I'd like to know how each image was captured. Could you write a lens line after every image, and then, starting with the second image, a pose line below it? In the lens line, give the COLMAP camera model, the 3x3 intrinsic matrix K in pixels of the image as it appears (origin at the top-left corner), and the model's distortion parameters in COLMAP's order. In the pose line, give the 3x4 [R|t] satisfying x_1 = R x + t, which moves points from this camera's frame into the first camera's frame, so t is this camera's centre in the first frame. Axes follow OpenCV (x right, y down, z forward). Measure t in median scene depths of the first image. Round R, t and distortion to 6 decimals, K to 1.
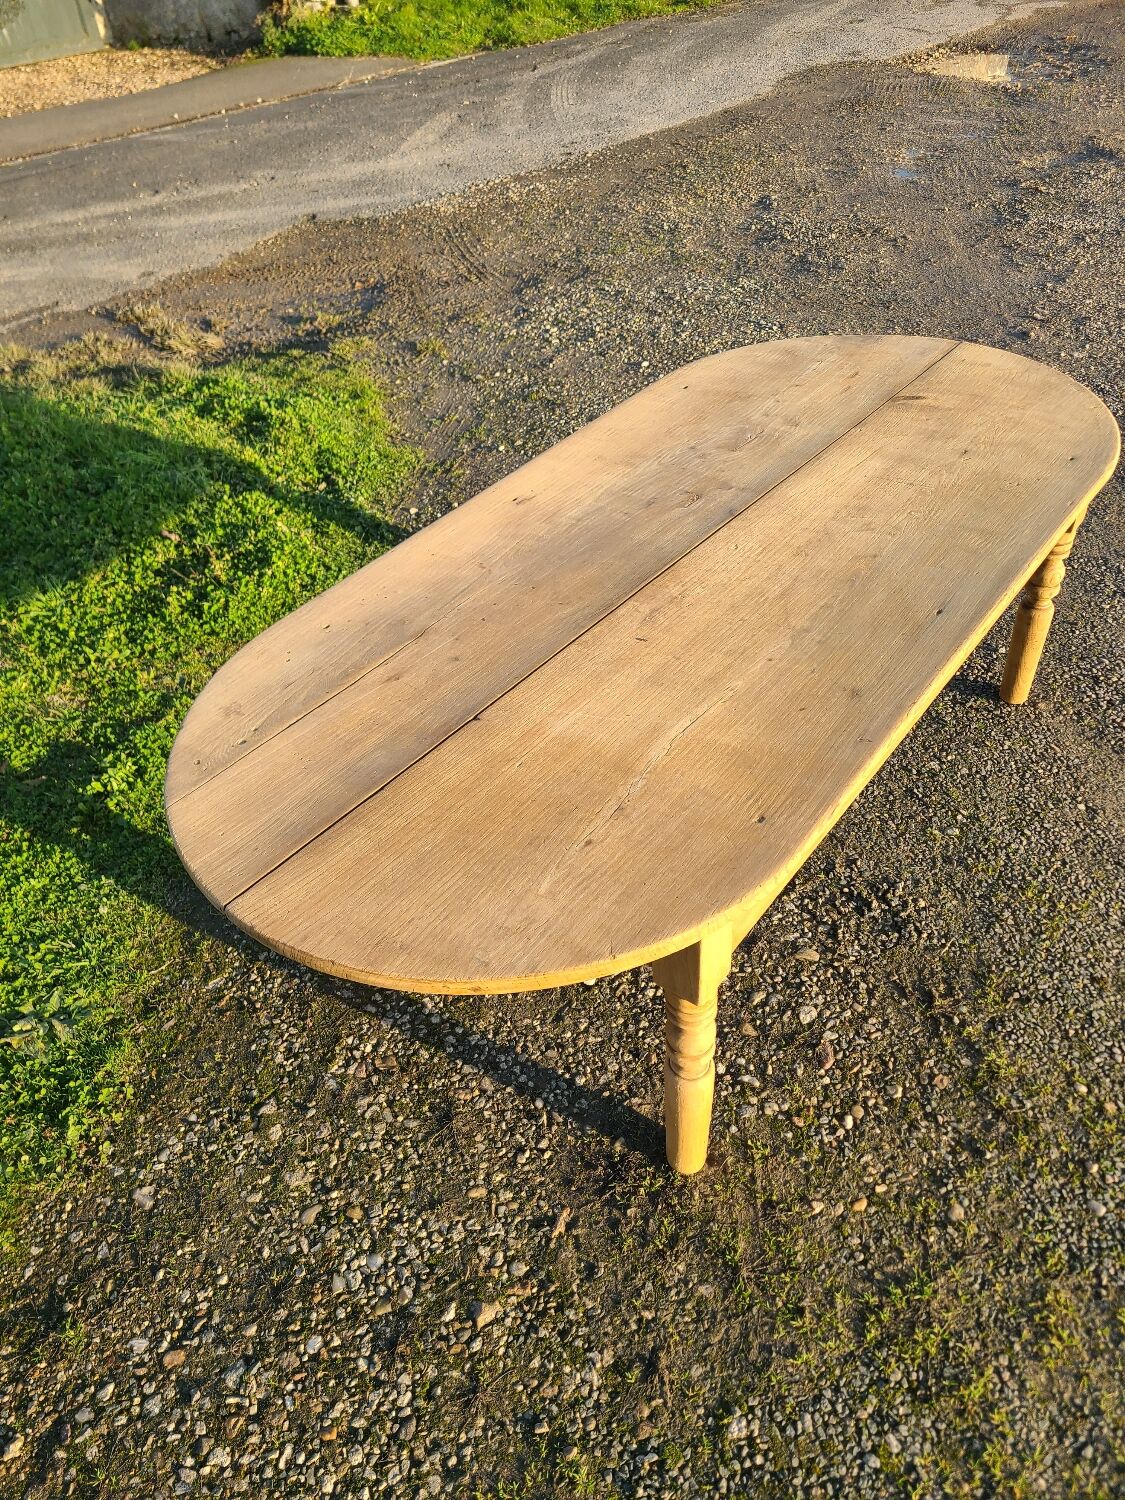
lens RADIAL K [[1126.9, 0, 577.6], [0, 1126.9, 760.6], [0, 0, 1]] dist [0.064735, -0.054450]
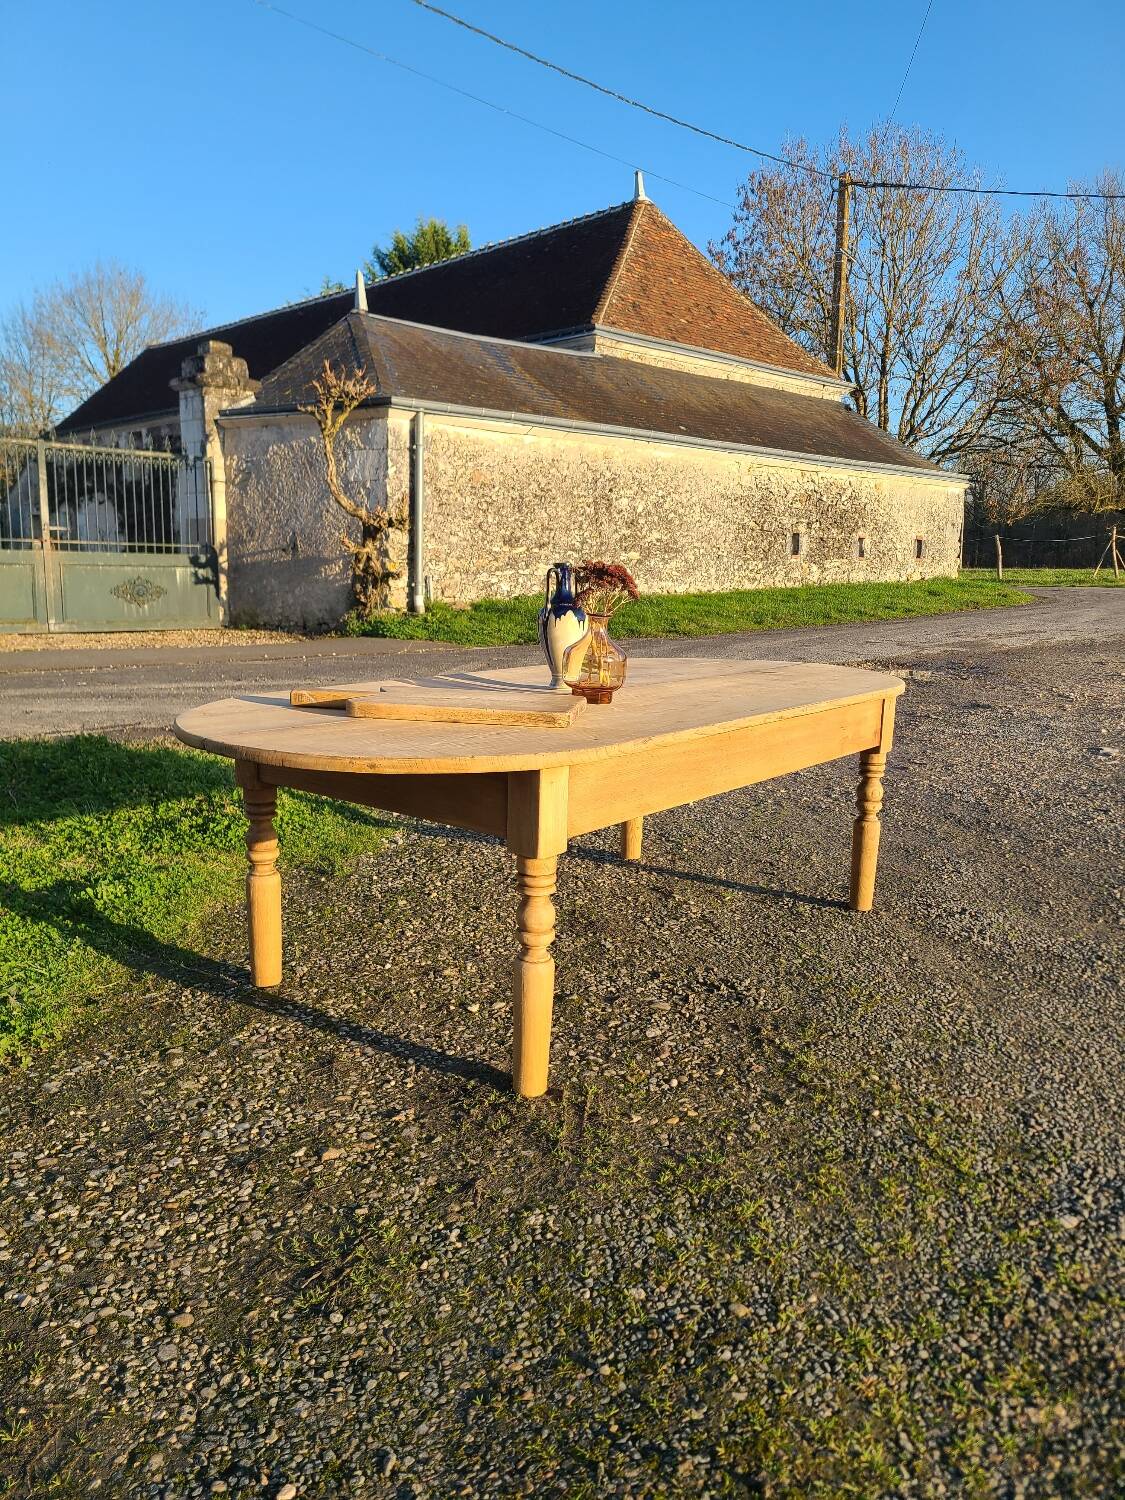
lens RADIAL K [[1126.9, 0, 585.3], [0, 1126.9, 744.2], [0, 0, 1]] dist [0.064735, -0.054450]
pose [[0.996181, 0.085774, -0.016315, 0.131088], [-0.082127, 0.857075, -0.508603, 0.586537], [-0.029642, 0.508001, 0.860846, -0.158589]]
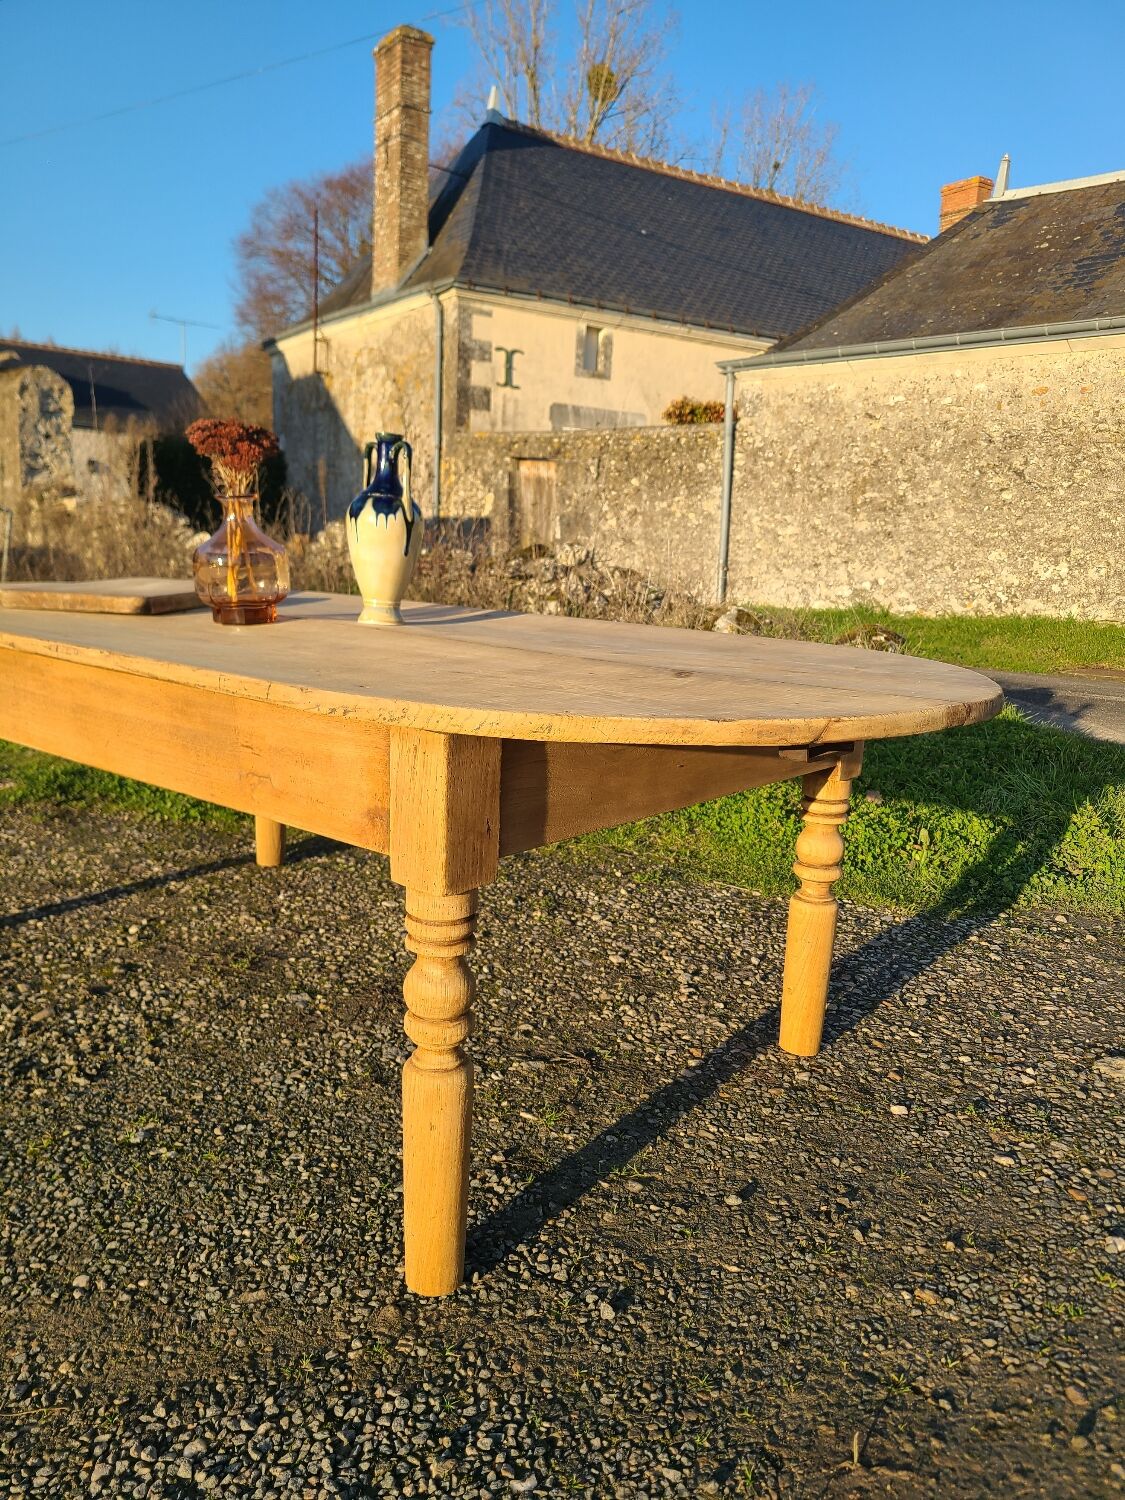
lens RADIAL K [[1126.9, 0, 570.4], [0, 1126.9, 754.7], [0, 0, 1]] dist [0.064735, -0.054450]
pose [[-0.068690, 0.244800, -0.967137, 1.061189], [-0.675773, 0.701732, 0.225617, -0.480276], [0.733902, 0.669063, 0.117227, 1.148208]]
